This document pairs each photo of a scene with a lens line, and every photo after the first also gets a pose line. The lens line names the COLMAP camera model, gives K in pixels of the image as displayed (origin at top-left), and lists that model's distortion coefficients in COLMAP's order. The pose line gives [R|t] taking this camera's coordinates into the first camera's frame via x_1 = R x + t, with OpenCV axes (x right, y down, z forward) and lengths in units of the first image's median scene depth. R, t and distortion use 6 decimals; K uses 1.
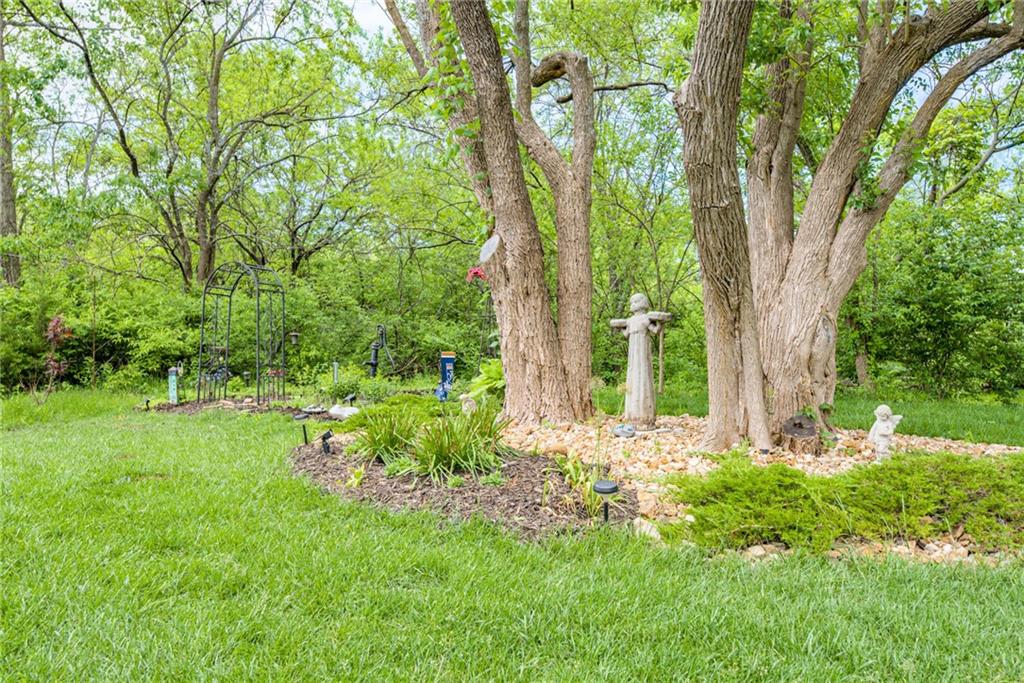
lens RADIAL K [[655.5, 0, 517.0], [0, 655.5, 343.6], [0, 0, 1]] dist [-0.001570, 0.001654]
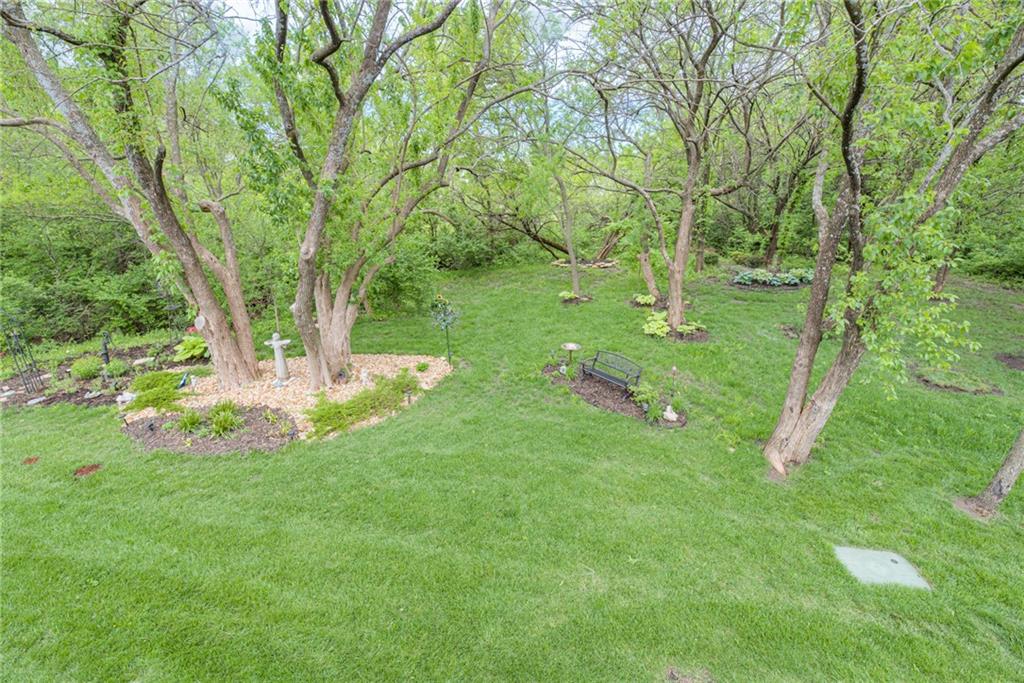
lens RADIAL K [[426.5, 0, 512.0], [0, 426.5, 341.5], [0, 0, 1]] dist [0.001177, -0.000003]
pose [[0.725582, -0.207287, 0.656173, -0.267332], [-0.031797, 0.942434, 0.332878, -0.674804], [-0.687401, -0.262395, 0.677221, -0.852000]]
